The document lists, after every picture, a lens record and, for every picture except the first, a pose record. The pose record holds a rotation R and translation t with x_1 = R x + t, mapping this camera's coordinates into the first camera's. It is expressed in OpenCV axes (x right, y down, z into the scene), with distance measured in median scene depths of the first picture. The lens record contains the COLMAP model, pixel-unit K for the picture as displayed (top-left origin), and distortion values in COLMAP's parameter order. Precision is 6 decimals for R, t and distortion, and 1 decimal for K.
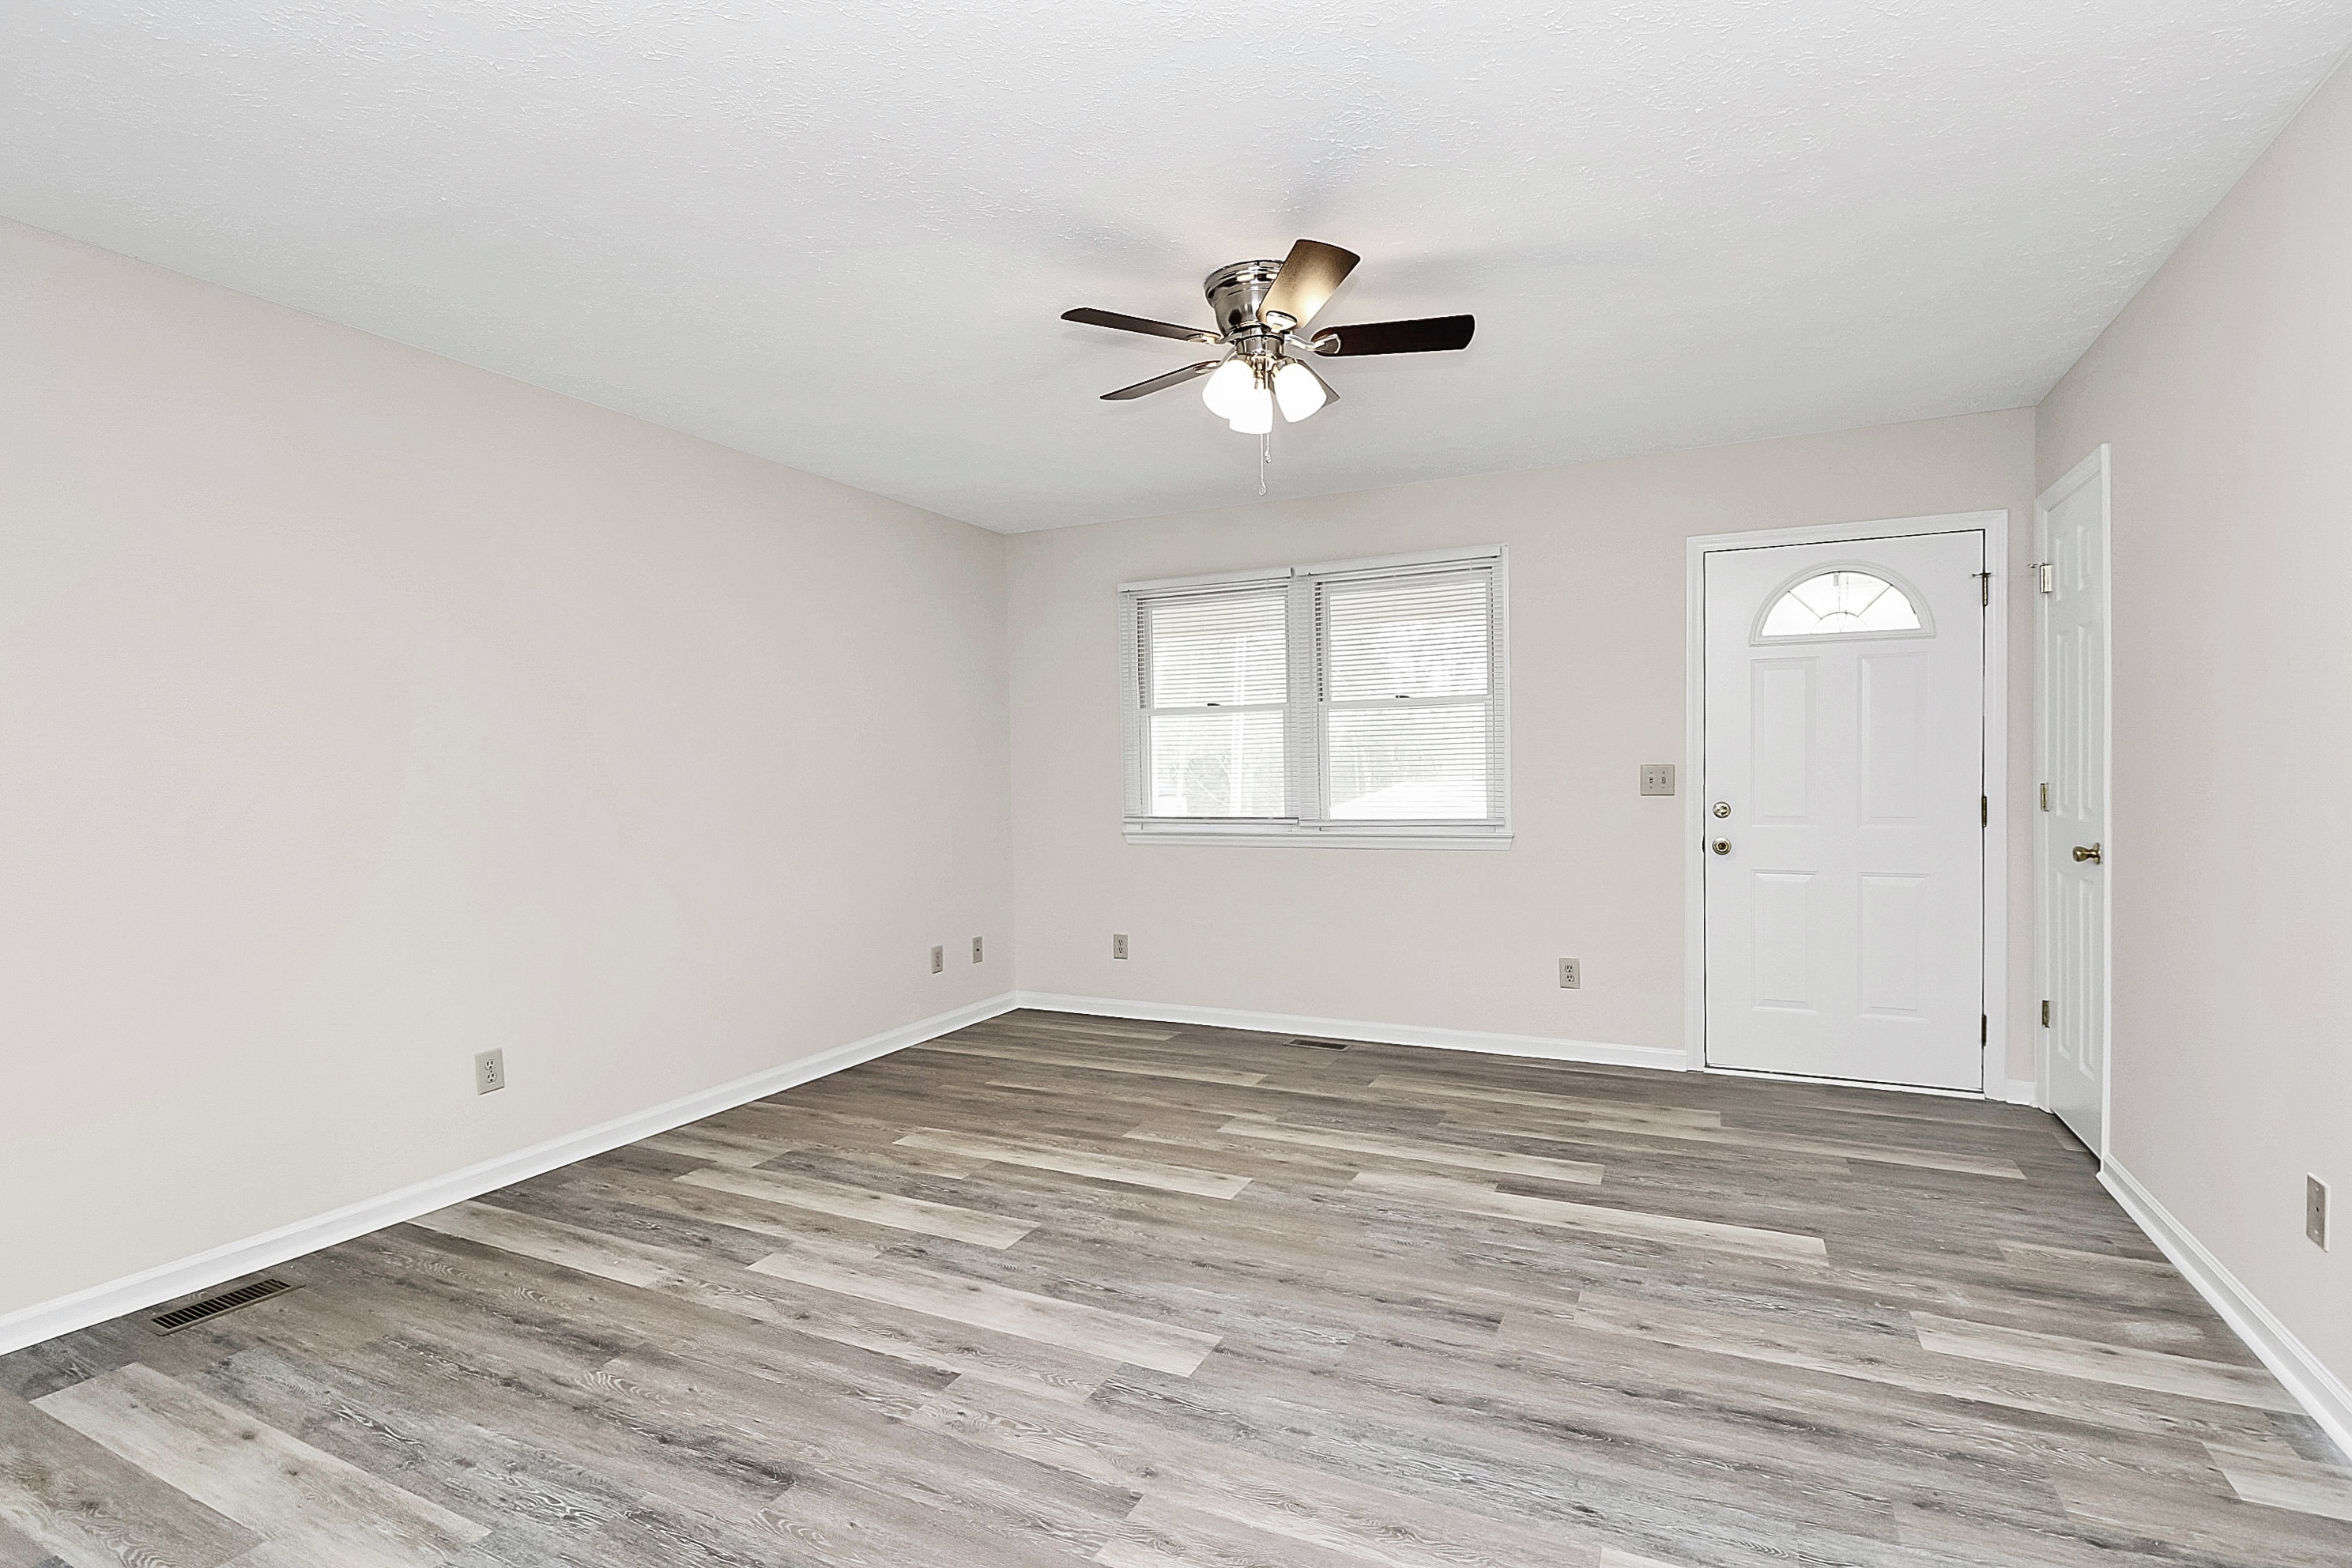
lens RADIAL K [[1114.5, 0, 1180.4], [0, 1114.5, 781.0], [0, 0, 1]] dist [0.001794, -0.000096]
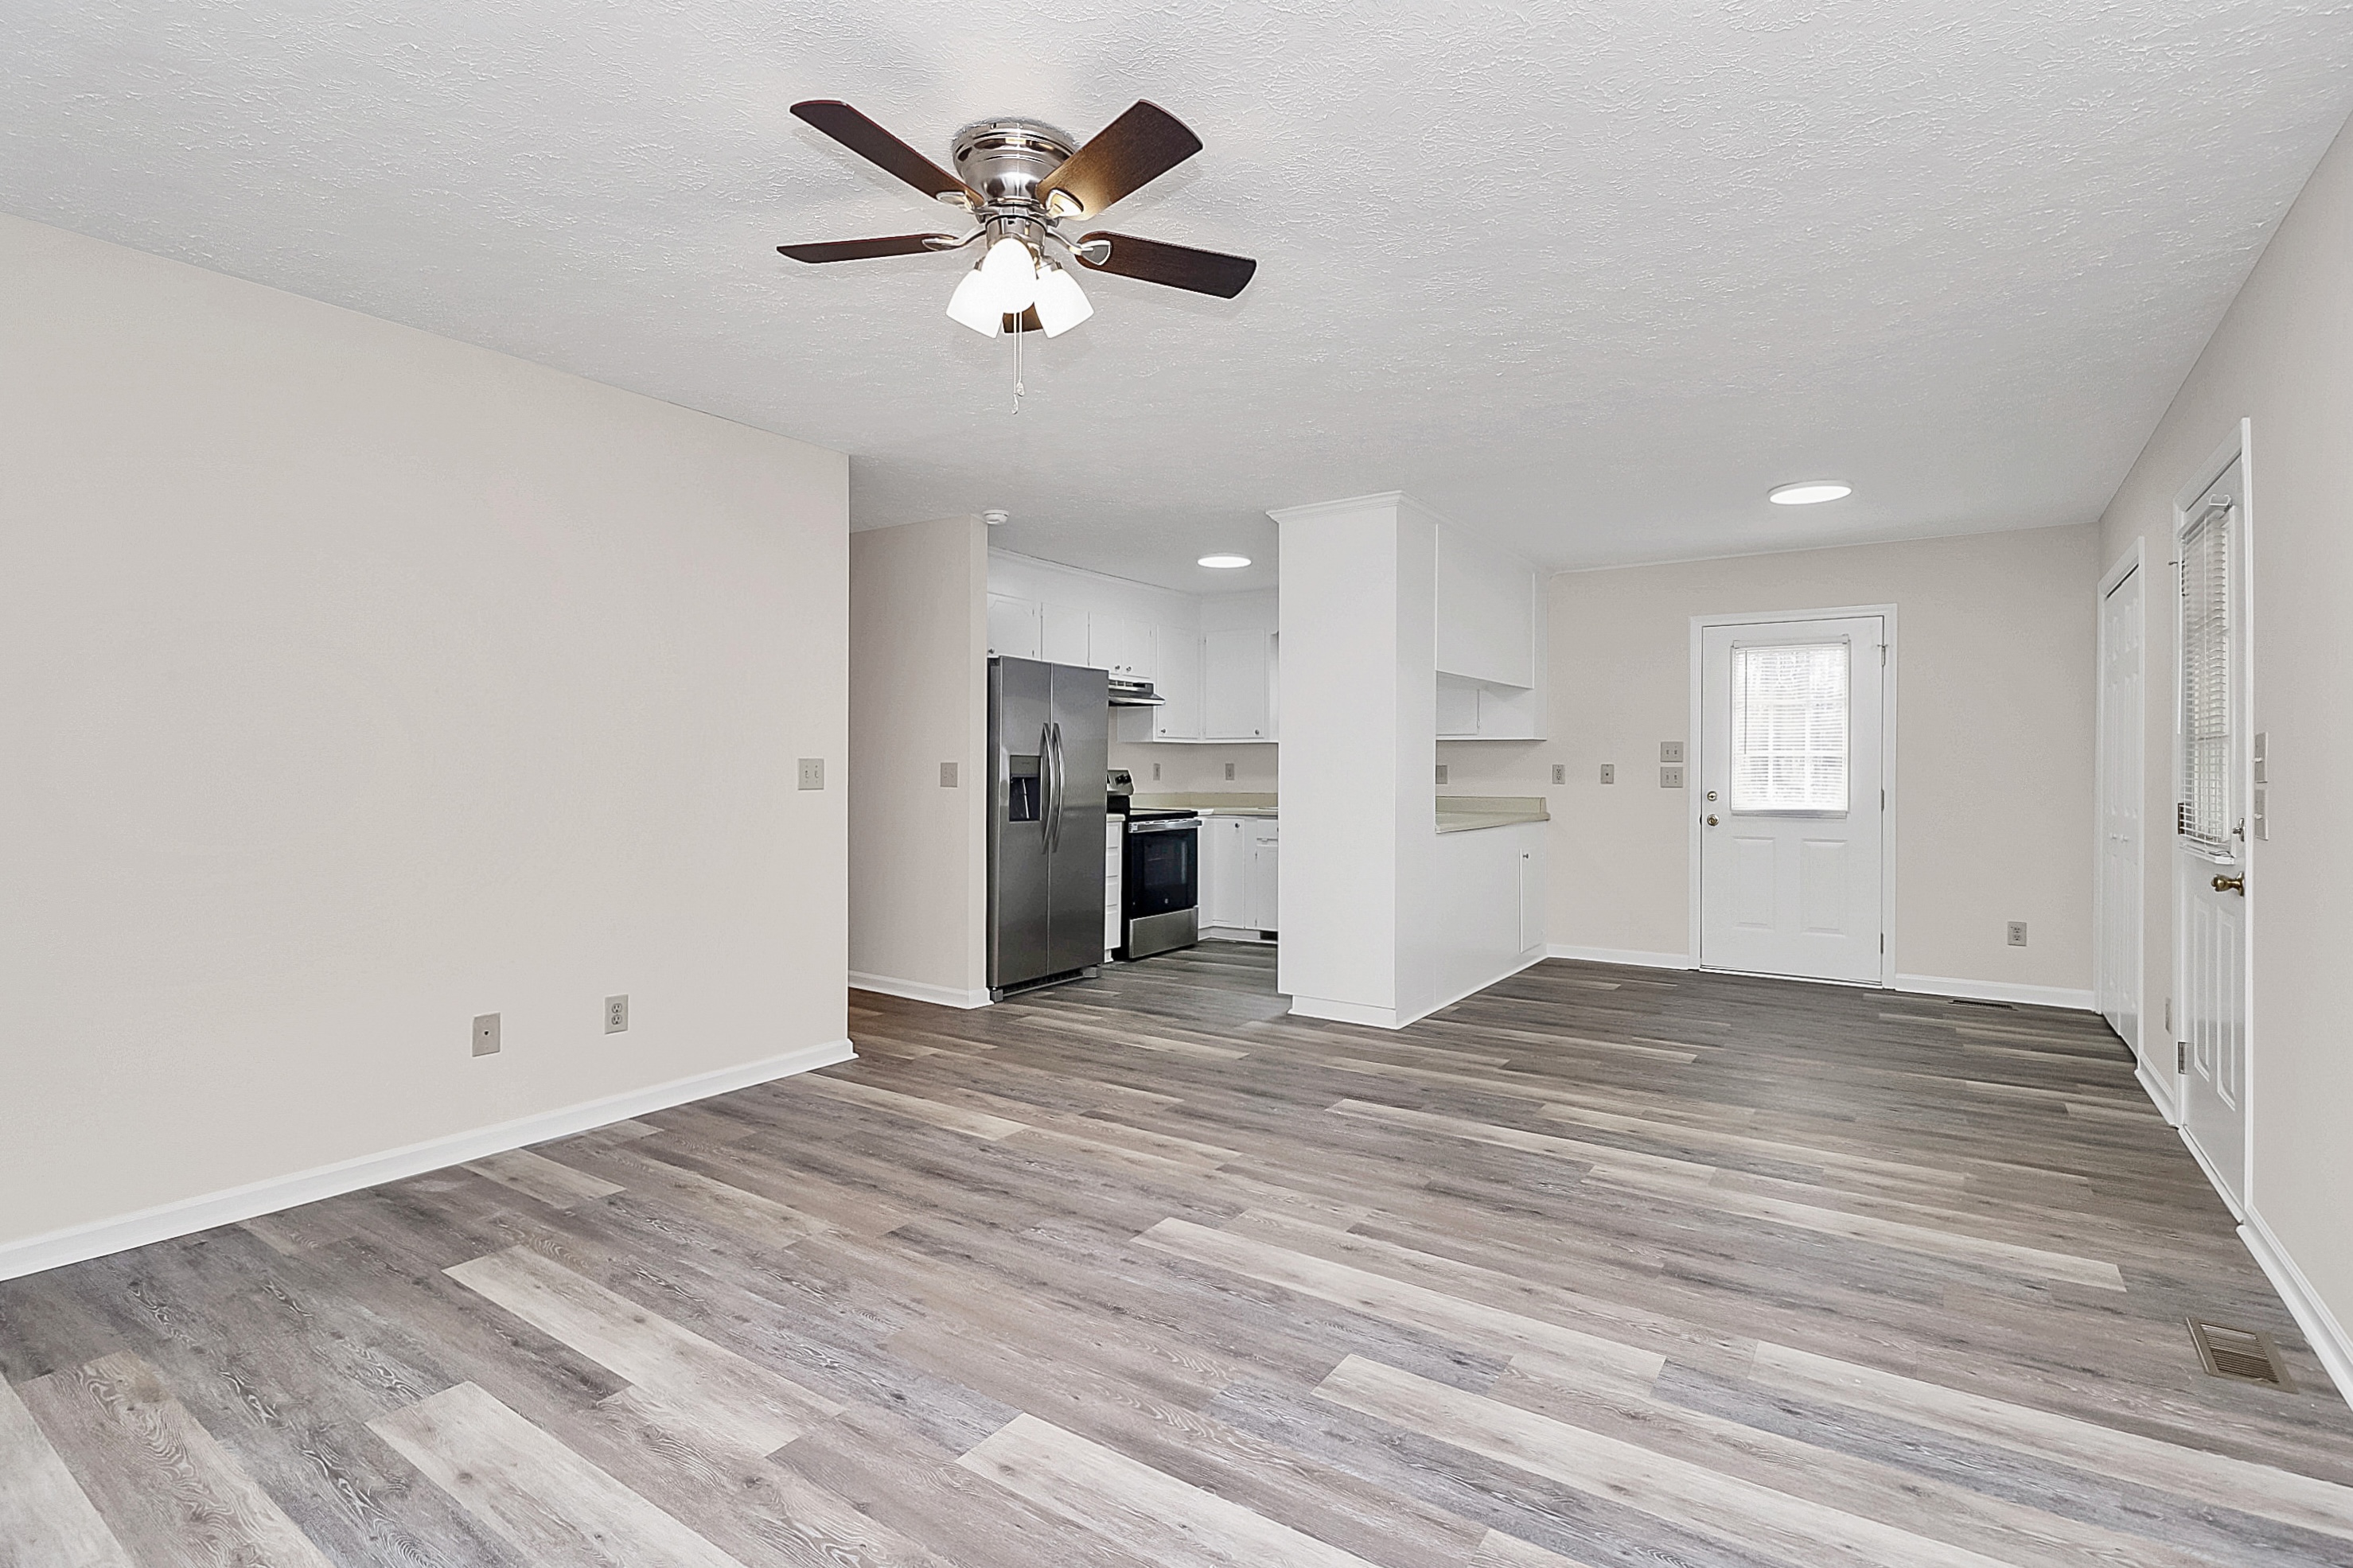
lens RADIAL K [[1114.9, 0, 1172.0], [0, 1114.9, 775.4], [0, 0, 1]] dist [0.001794, -0.000096]
pose [[-0.988592, 0.007901, 0.150410, -0.168476], [0.009353, 0.999916, 0.008949, 0.002616], [-0.150326, 0.010253, -0.988583, 1.951311]]
